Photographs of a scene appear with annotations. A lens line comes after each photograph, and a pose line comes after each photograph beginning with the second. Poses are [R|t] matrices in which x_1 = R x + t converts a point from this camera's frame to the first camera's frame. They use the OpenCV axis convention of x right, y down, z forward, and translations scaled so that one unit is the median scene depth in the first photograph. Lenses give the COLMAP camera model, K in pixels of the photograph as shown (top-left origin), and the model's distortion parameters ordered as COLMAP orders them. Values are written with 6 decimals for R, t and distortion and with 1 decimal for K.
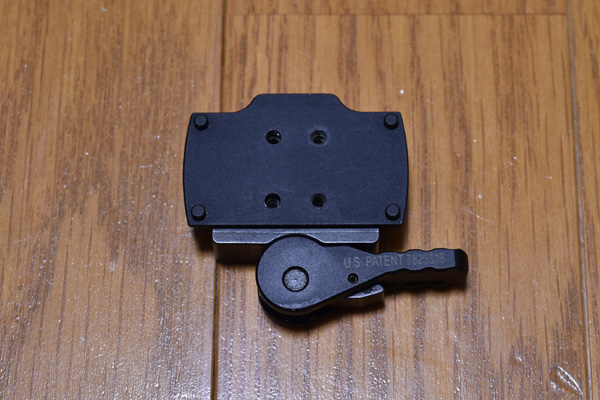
lens RADIAL K [[1363.8, 0, 296.6], [0, 1363.8, 201.2], [0, 0, 1]] dist [-0.013478, 0.000000]
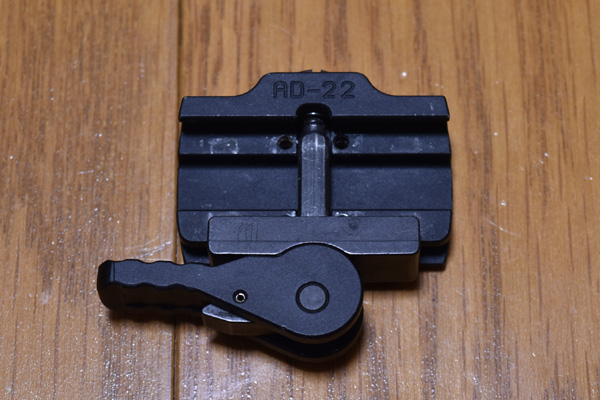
lens RADIAL K [[1363.8, 0, 300.7], [0, 1363.8, 199.4], [0, 0, 1]] dist [-0.013478, 0.000000]
pose [[0.999867, -0.013862, -0.008543, 0.022239], [0.013952, 0.999848, 0.010460, -0.015921], [0.008397, -0.010578, 0.999909, 0.197142]]
